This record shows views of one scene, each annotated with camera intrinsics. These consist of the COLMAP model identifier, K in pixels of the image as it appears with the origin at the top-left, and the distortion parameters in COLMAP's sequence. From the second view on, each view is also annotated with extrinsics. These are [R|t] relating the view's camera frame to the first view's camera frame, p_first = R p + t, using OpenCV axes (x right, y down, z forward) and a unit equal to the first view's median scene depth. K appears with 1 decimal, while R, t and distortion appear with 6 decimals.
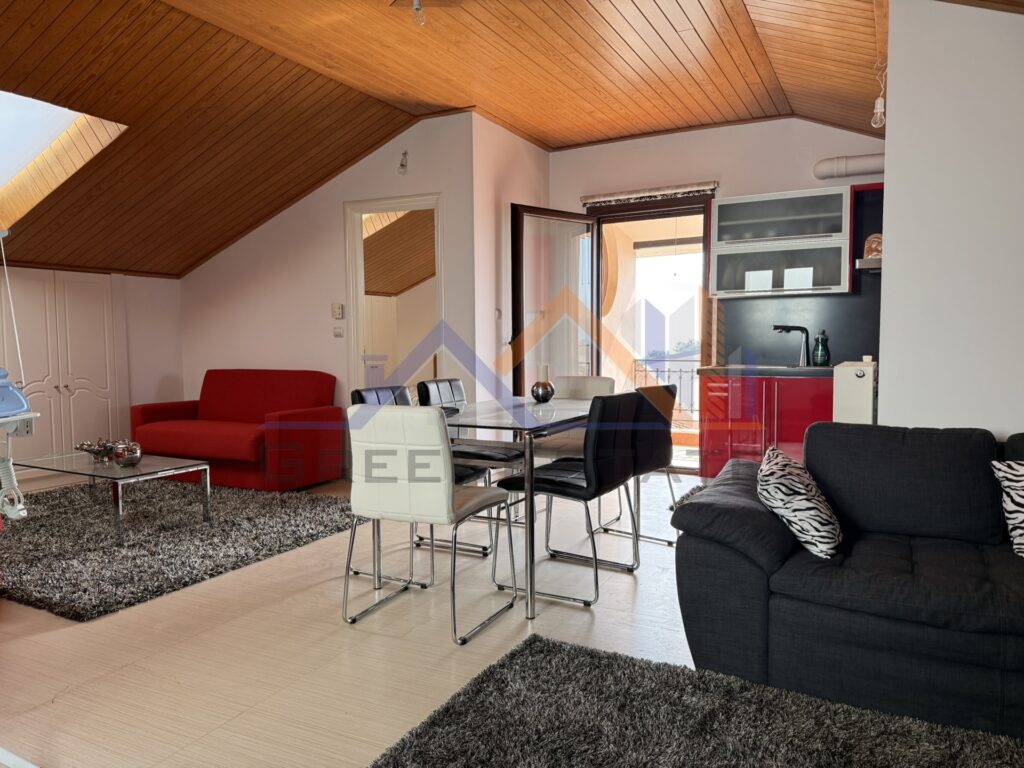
lens RADIAL K [[723.1, 0, 501.5], [0, 723.1, 380.8], [0, 0, 1]] dist [0.122335, -0.177758]
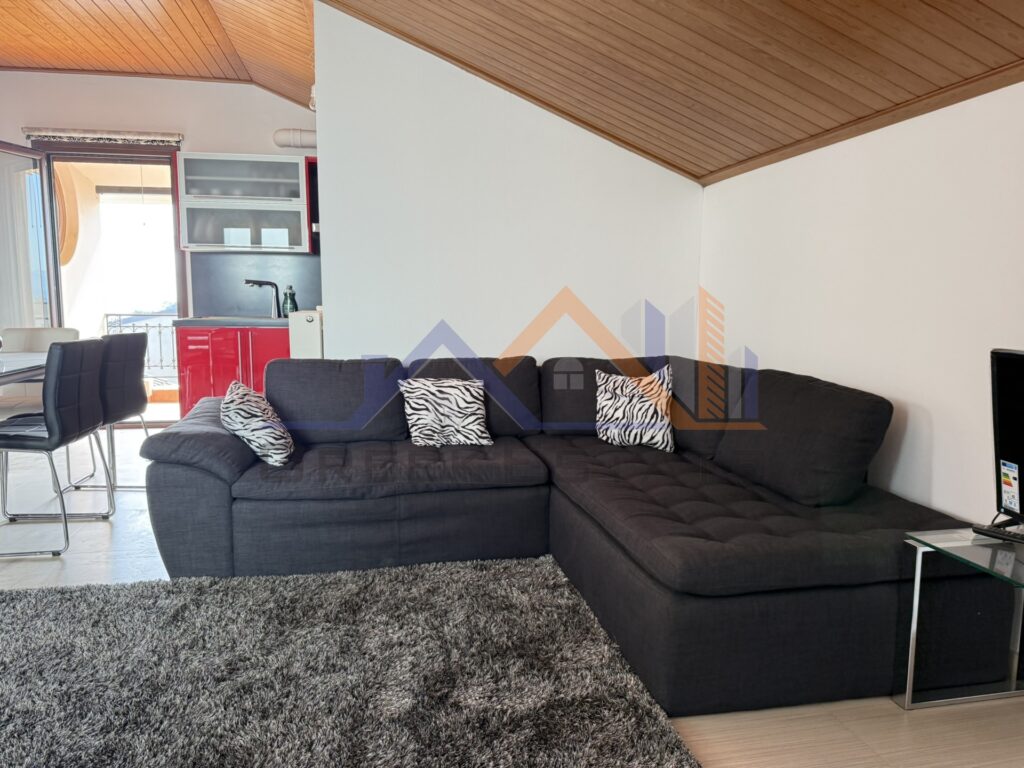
lens RADIAL K [[722.1, 0, 504.1], [0, 722.1, 383.8], [0, 0, 1]] dist [0.004116, -0.009764]
pose [[0.778601, -0.064348, 0.624211, -0.004725], [0.026112, 0.997189, 0.070226, 0.020506], [-0.626976, -0.038378, 0.778093, -0.106242]]
